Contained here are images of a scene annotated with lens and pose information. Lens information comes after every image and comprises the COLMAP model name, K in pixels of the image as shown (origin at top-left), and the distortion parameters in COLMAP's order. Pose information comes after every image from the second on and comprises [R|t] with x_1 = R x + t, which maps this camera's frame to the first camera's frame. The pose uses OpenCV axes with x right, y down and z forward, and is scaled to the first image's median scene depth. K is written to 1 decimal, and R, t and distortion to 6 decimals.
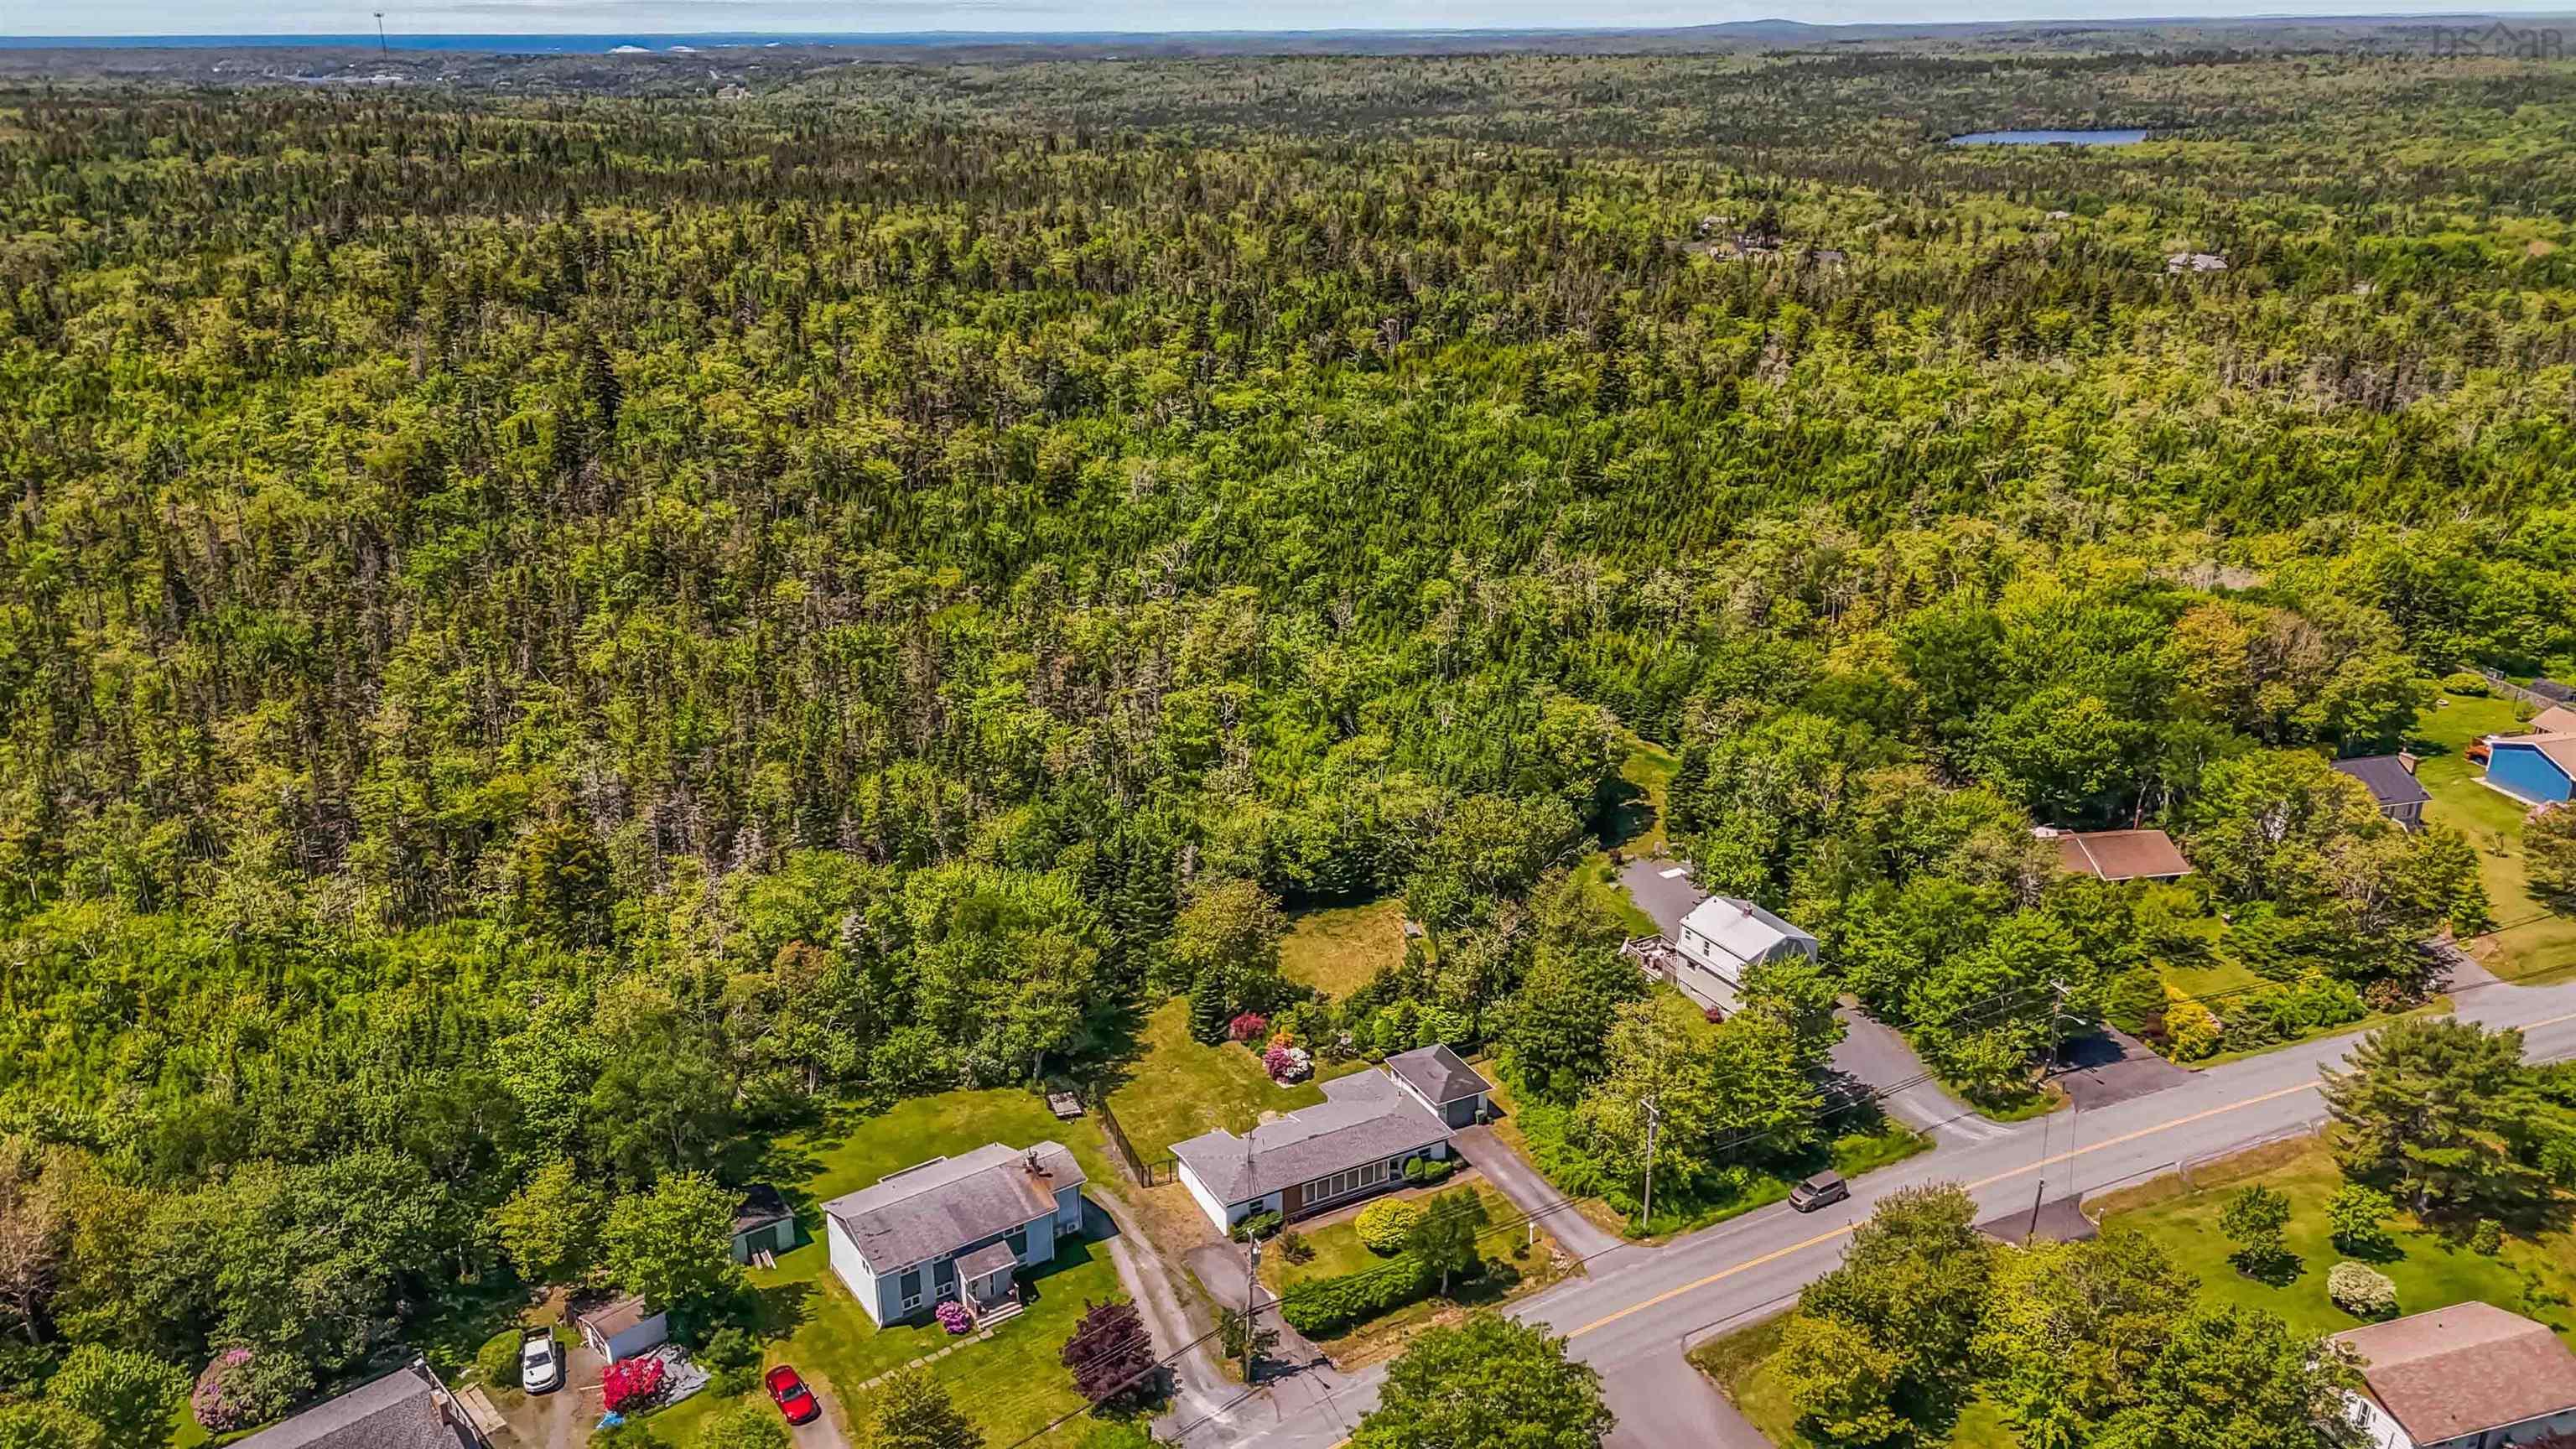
lens RADIAL K [[1912.2, 0, 1288.0], [0, 1912.2, 724.5], [0, 0, 1]] dist [0.093578, -0.090070]
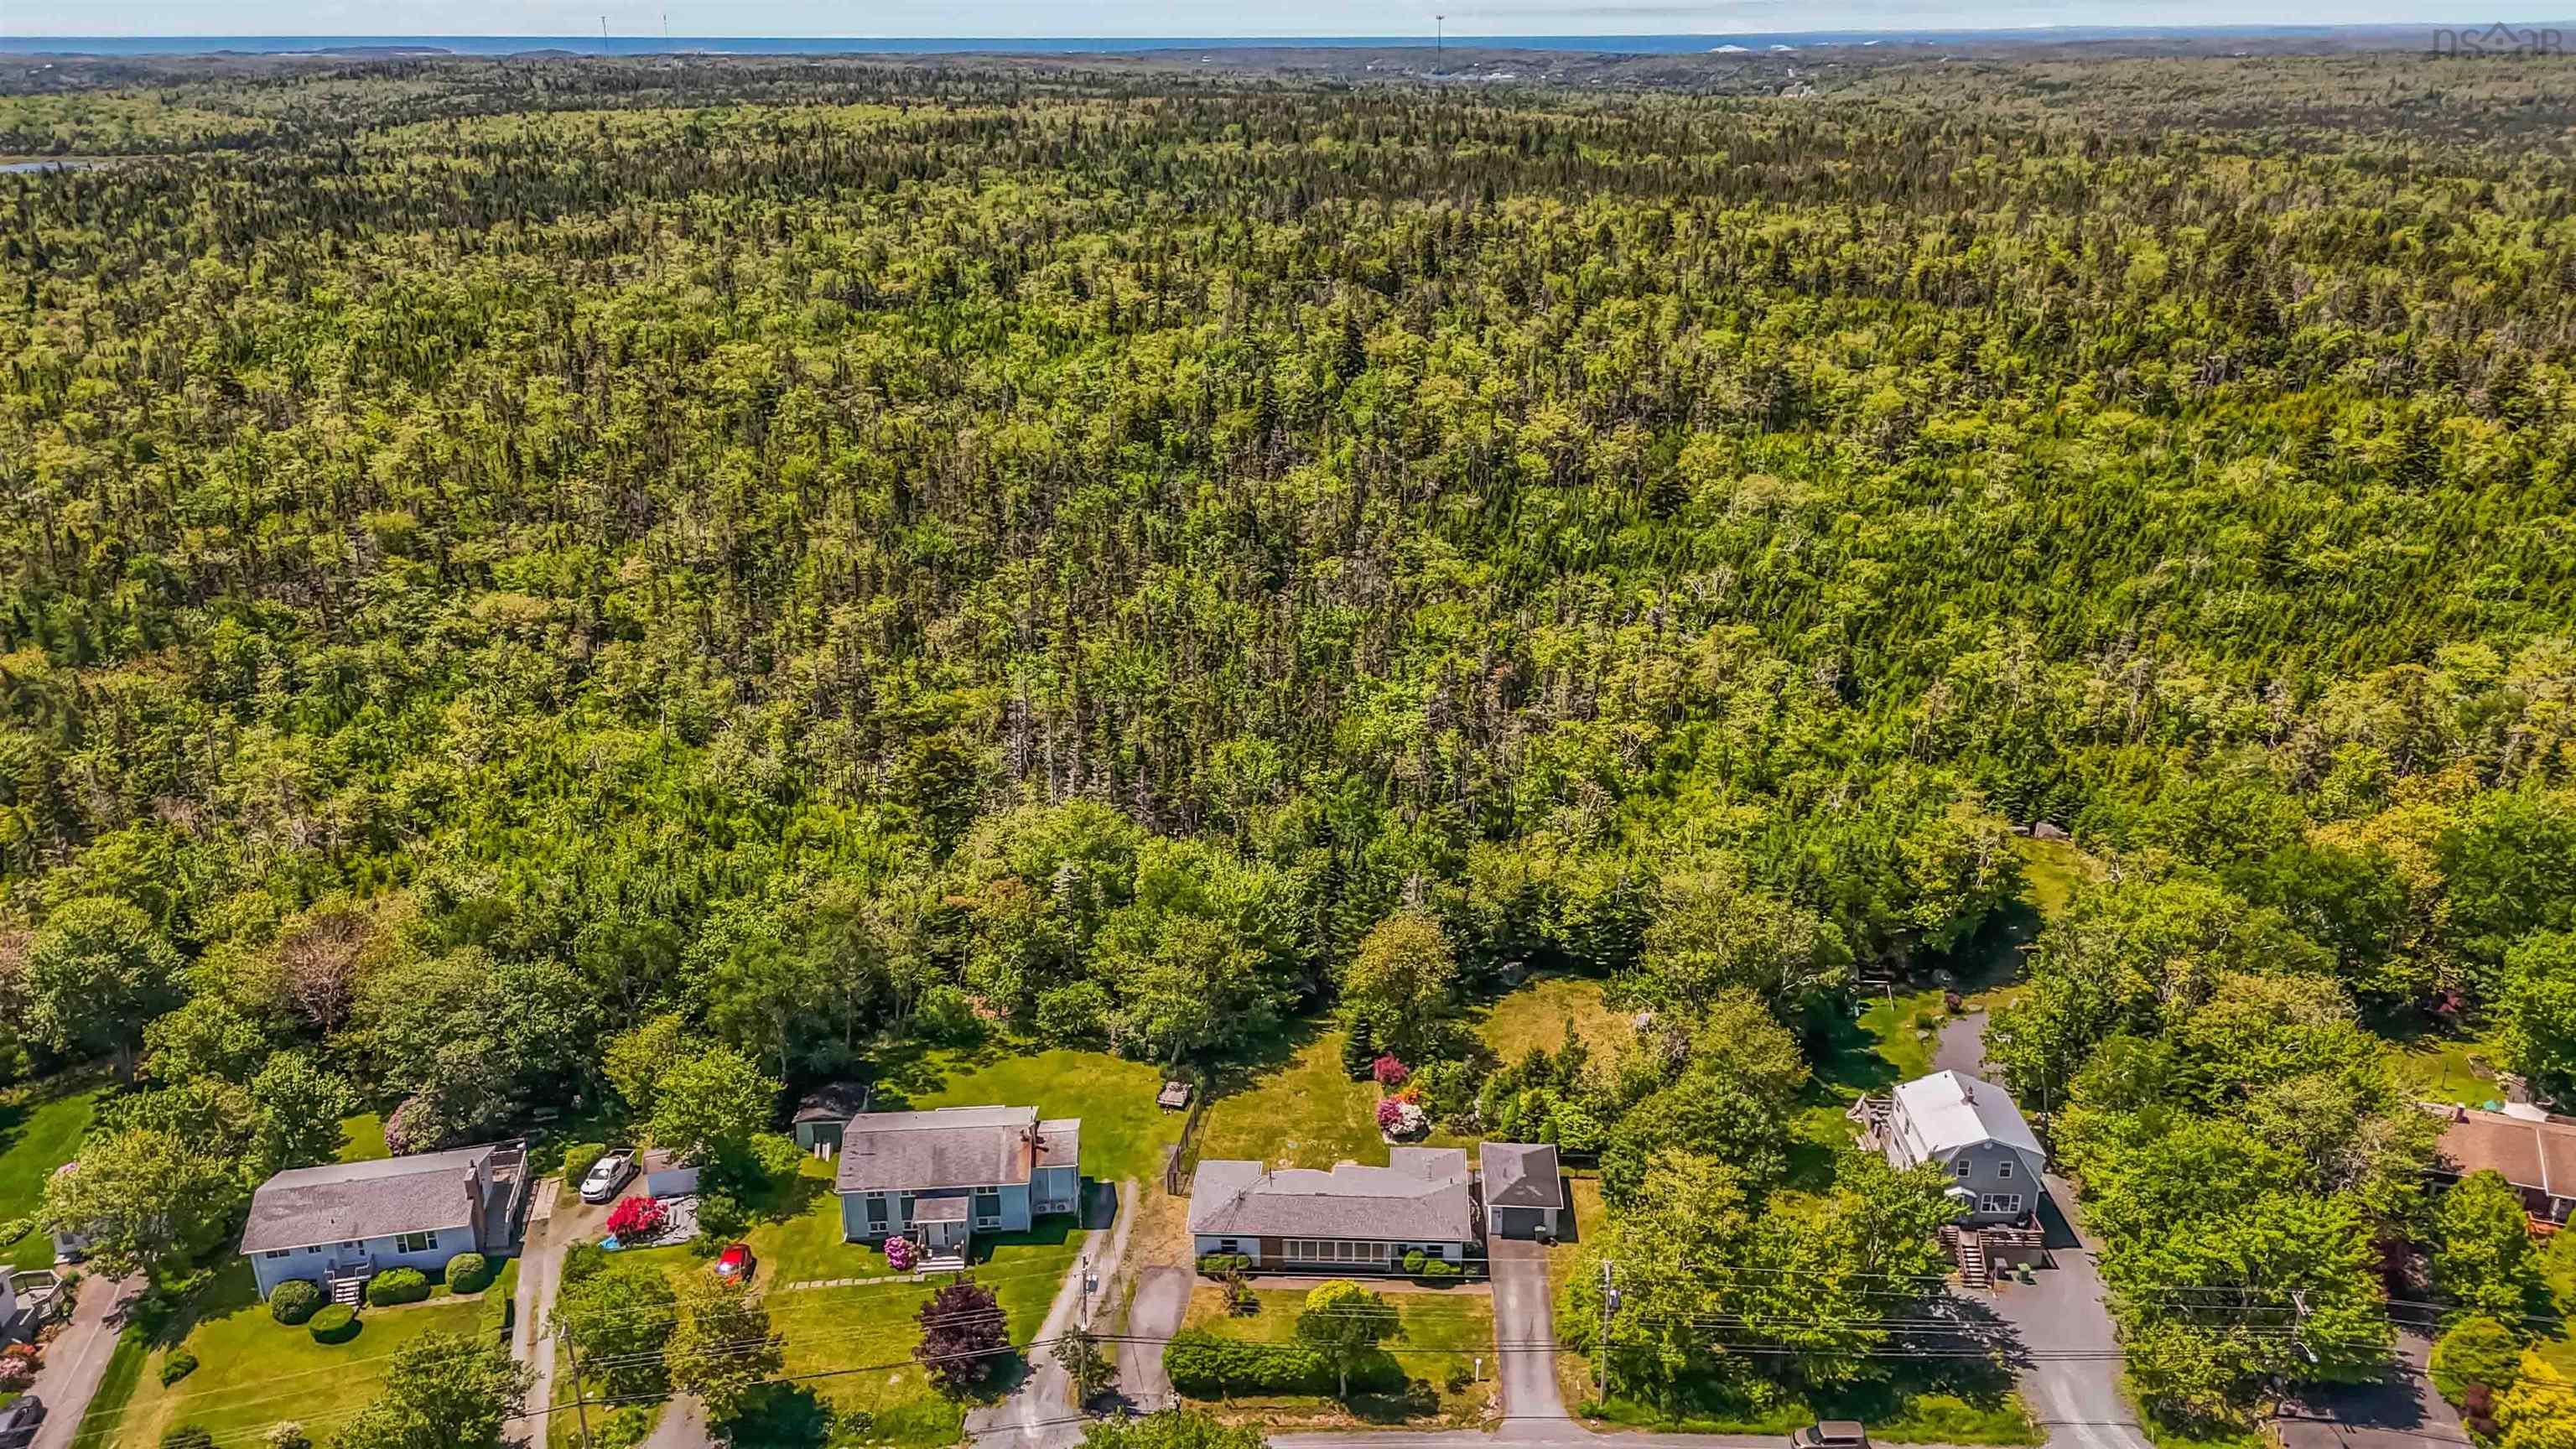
lens RADIAL K [[1898.1, 0, 1290.4], [0, 1898.1, 727.4], [0, 0, 1]] dist [0.092959, -0.090539]
pose [[0.860400, 0.177584, -0.477677, 0.370462], [-0.175753, 0.983216, 0.048956, -0.048698], [0.478354, 0.041832, 0.877170, 0.148555]]
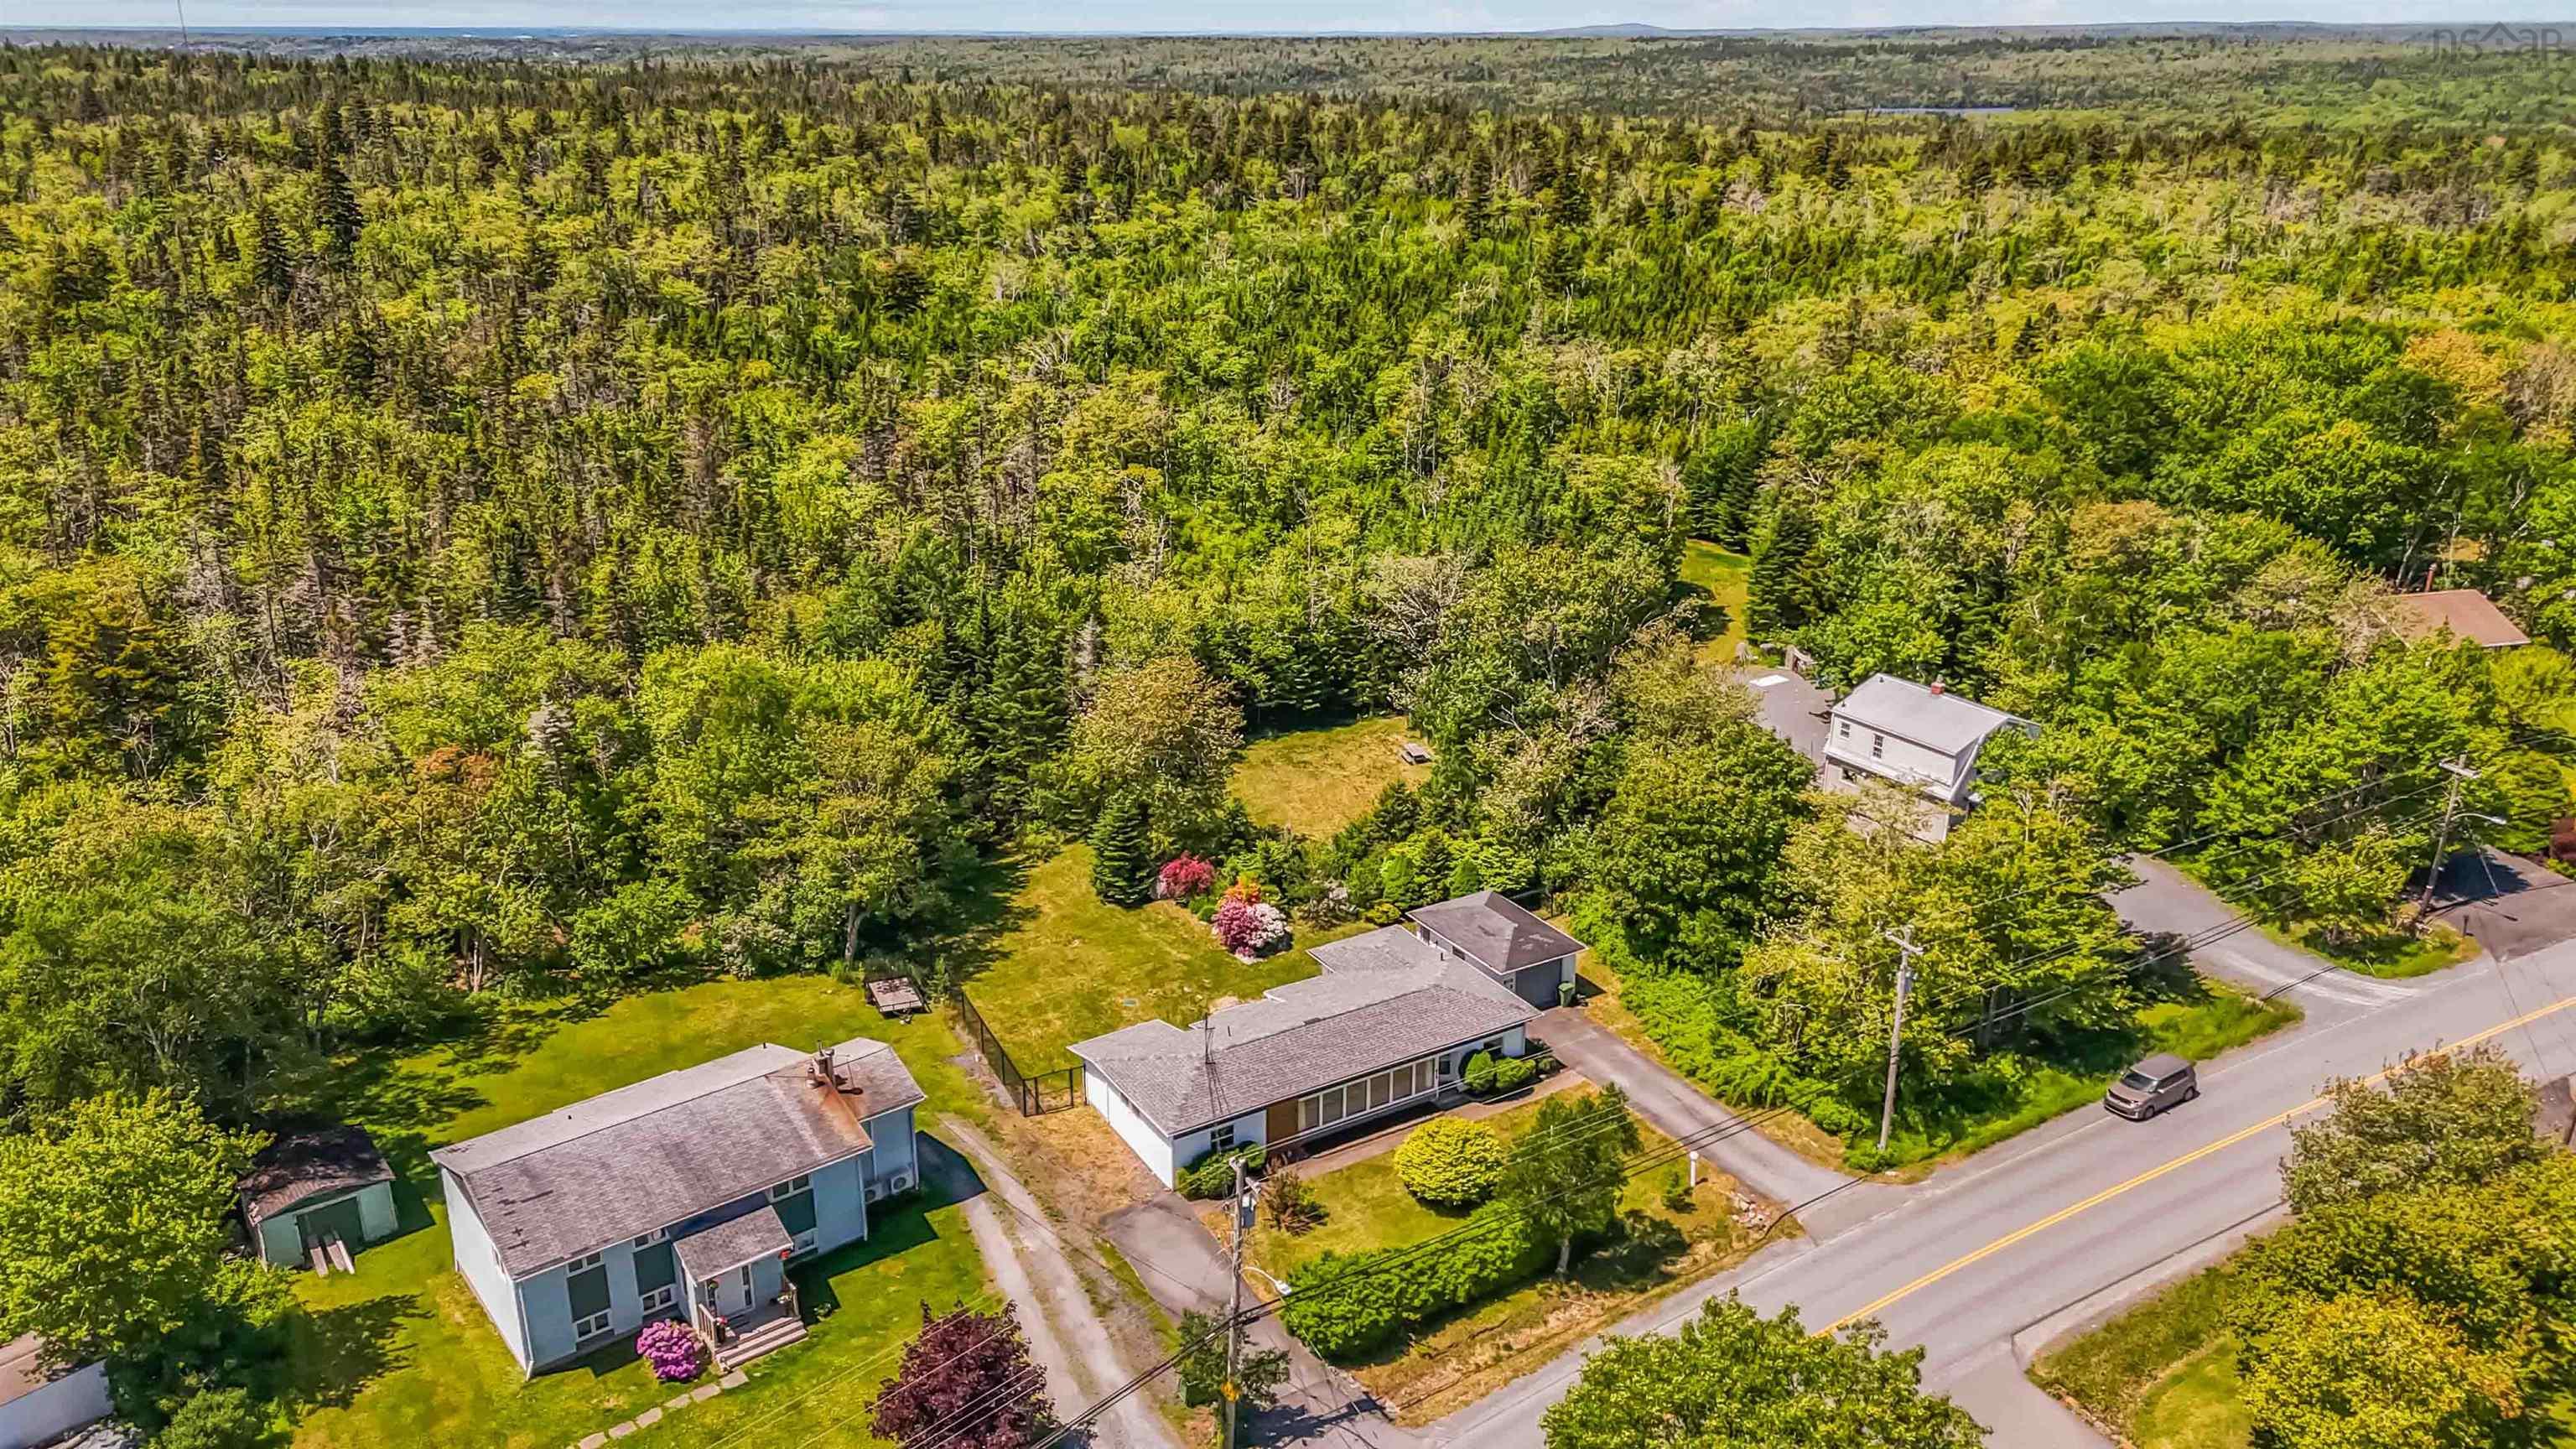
lens RADIAL K [[1903.5, 0, 1288.0], [0, 1903.5, 724.5], [0, 0, 1]] dist [0.057387, -0.010020]
pose [[0.997721, -0.015636, 0.065642, -0.028852], [0.015863, 0.999870, -0.002929, 0.113058], [-0.065588, 0.003964, 0.997839, 0.374007]]
